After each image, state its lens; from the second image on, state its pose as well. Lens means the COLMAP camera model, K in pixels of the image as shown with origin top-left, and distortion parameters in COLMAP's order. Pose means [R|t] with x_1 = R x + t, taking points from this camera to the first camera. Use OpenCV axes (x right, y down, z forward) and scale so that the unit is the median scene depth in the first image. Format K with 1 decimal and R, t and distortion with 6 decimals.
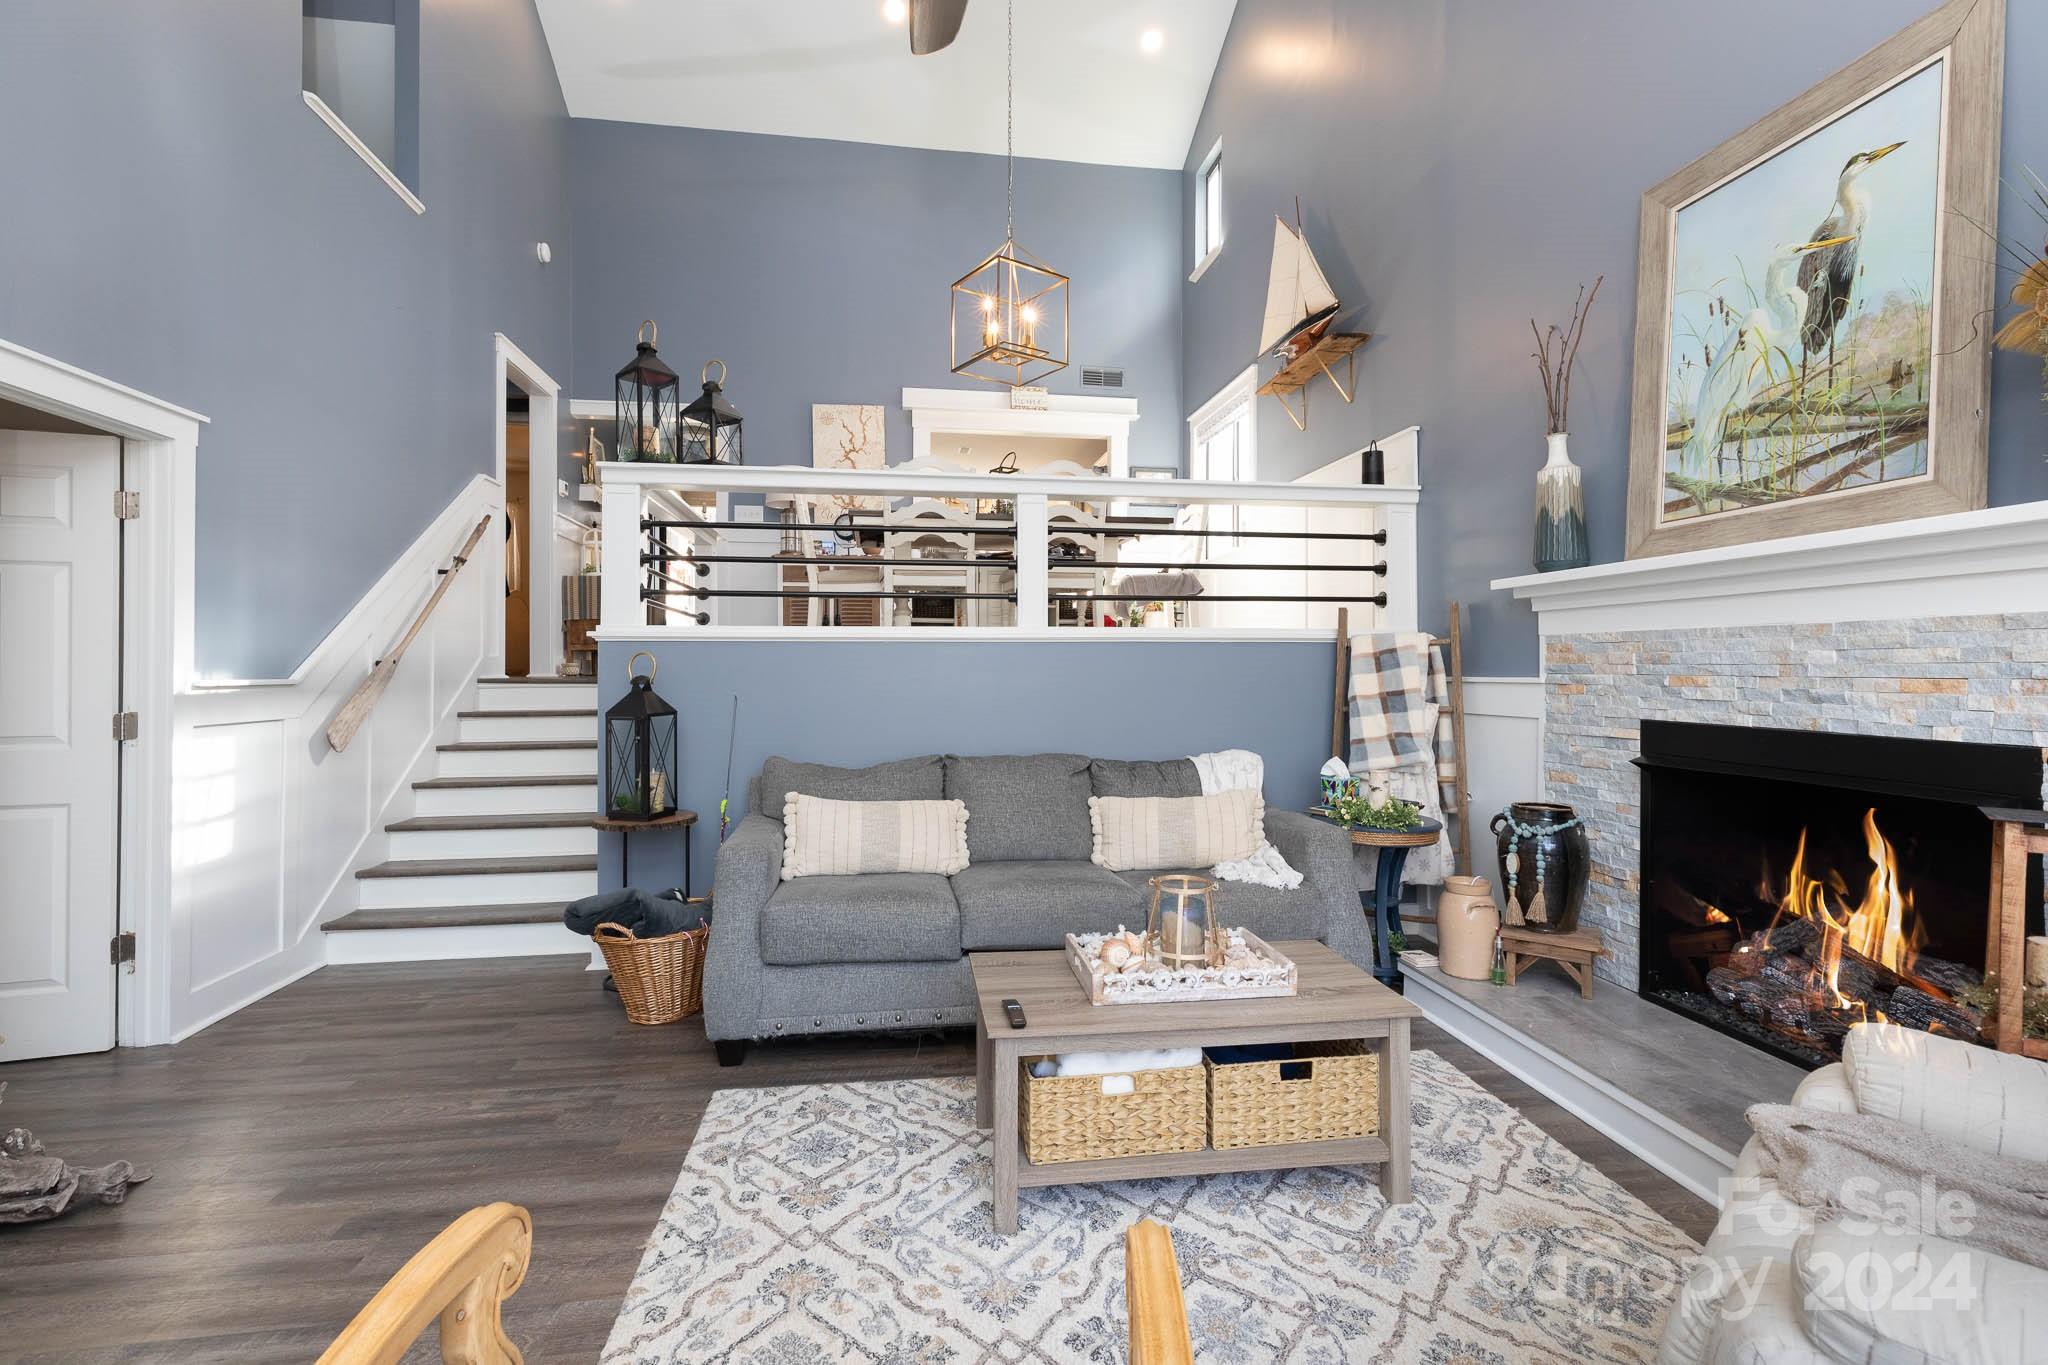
lens RADIAL K [[886.8, 0, 1000.3], [0, 886.8, 668.3], [0, 0, 1]] dist [-0.000351, -0.000168]
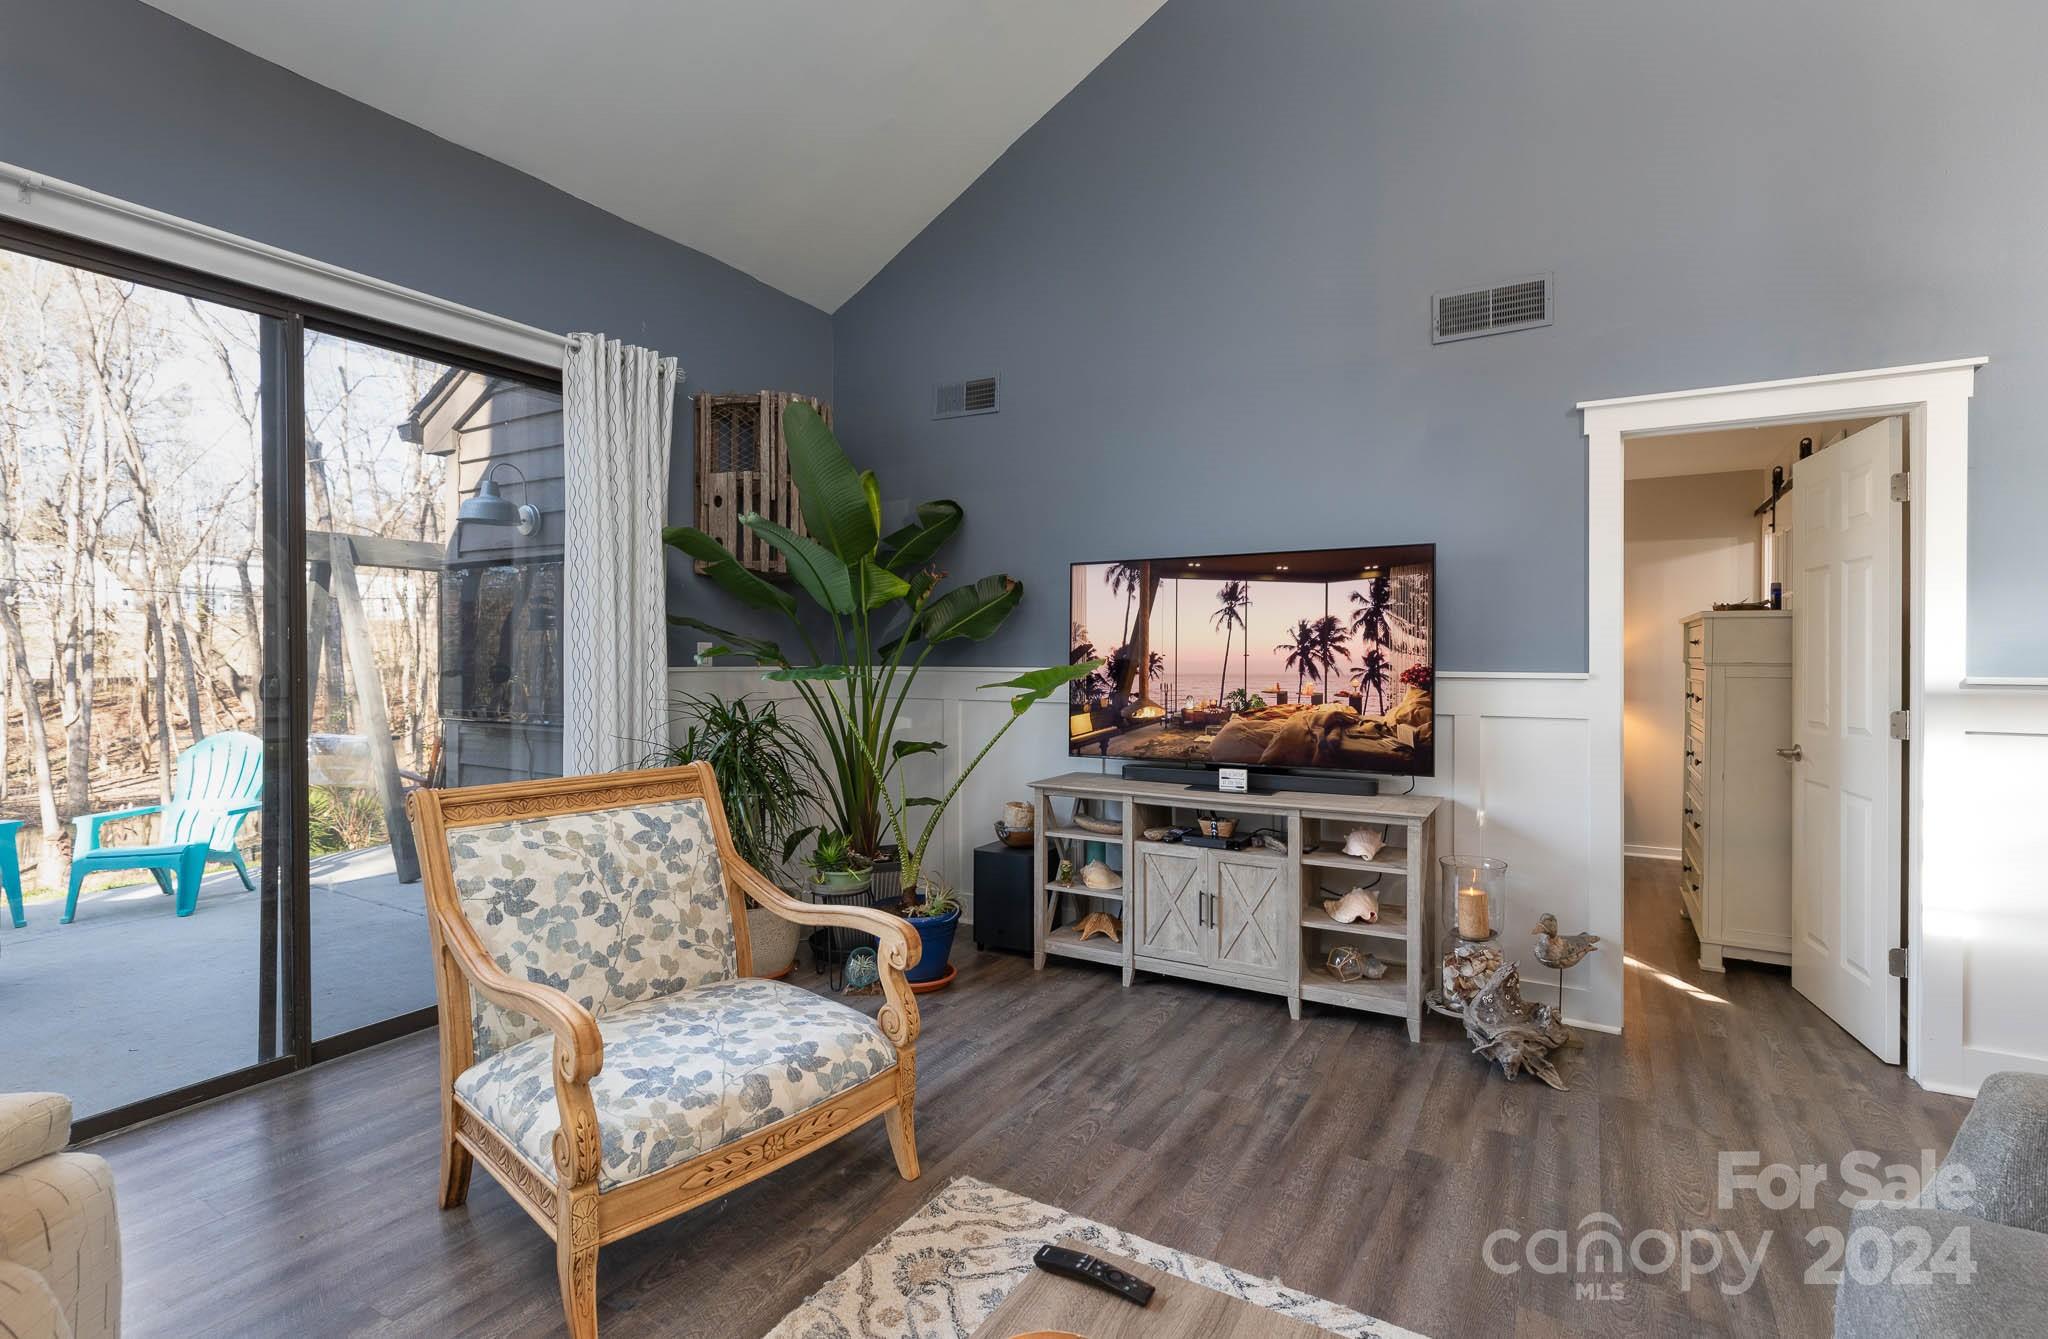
lens RADIAL K [[960.1, 0, 1024.0], [0, 960.1, 669.5], [0, 0, 1]] dist [0.000891, 0.000114]
pose [[-0.606043, 0.005963, -0.795409, 0.434272], [-0.001540, 0.999961, 0.008669, -0.000578], [0.795430, 0.006479, -0.606010, 1.085234]]
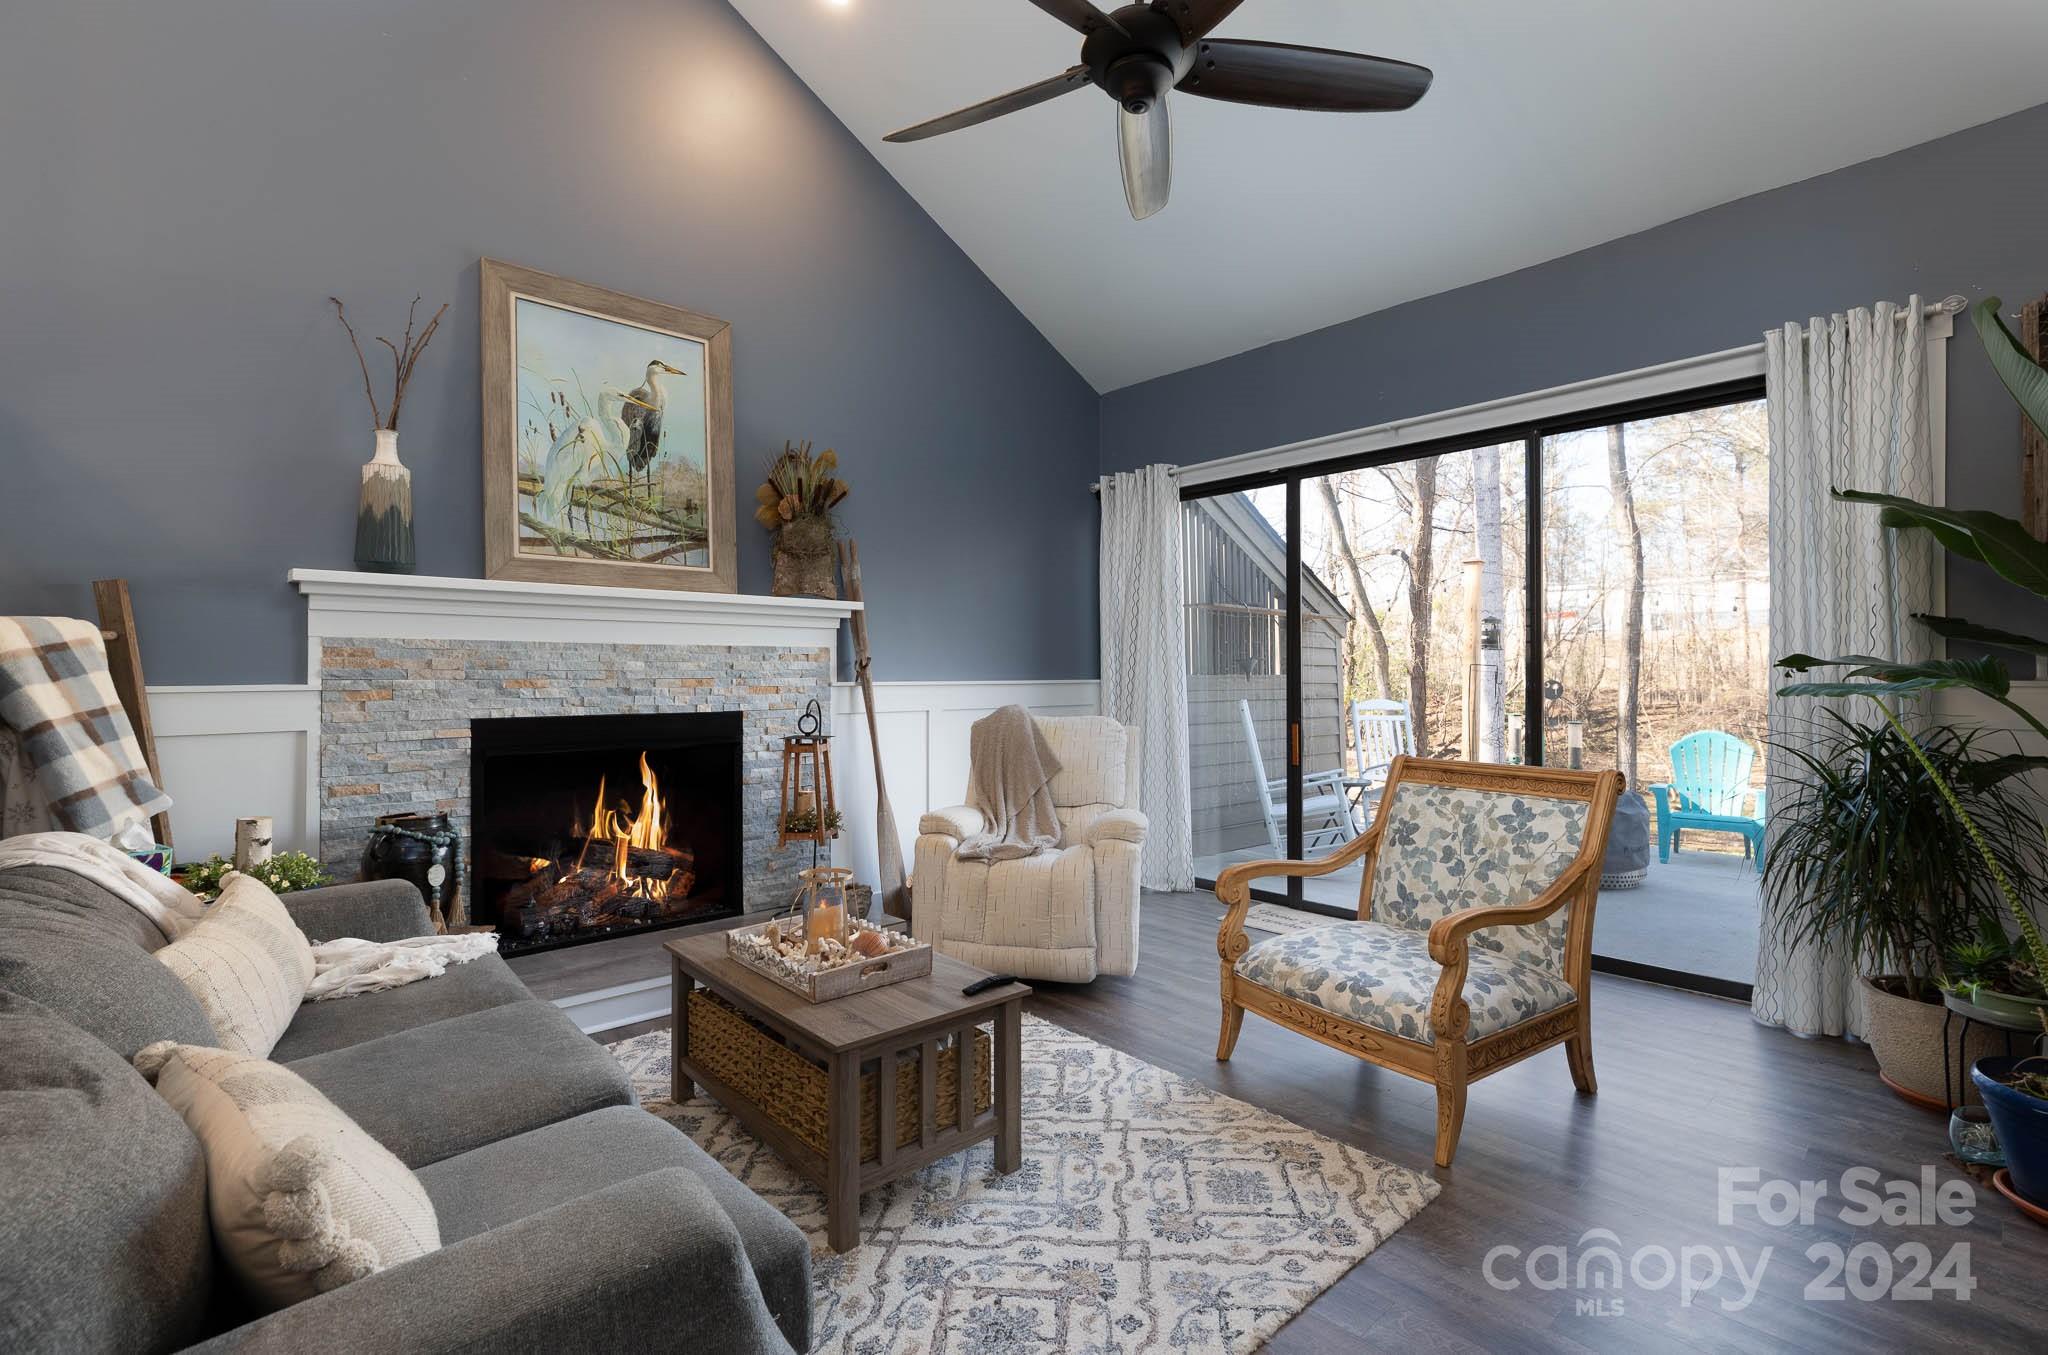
lens RADIAL K [[938.8, 0, 1022.2], [0, 938.8, 671.3], [0, 0, 1]] dist [0.002271, 0.000197]
pose [[-0.561964, 0.001331, 0.827160, -0.799113], [0.001640, 0.999999, -0.000495, -0.001246], [-0.827160, 0.001078, -0.561966, 1.329082]]
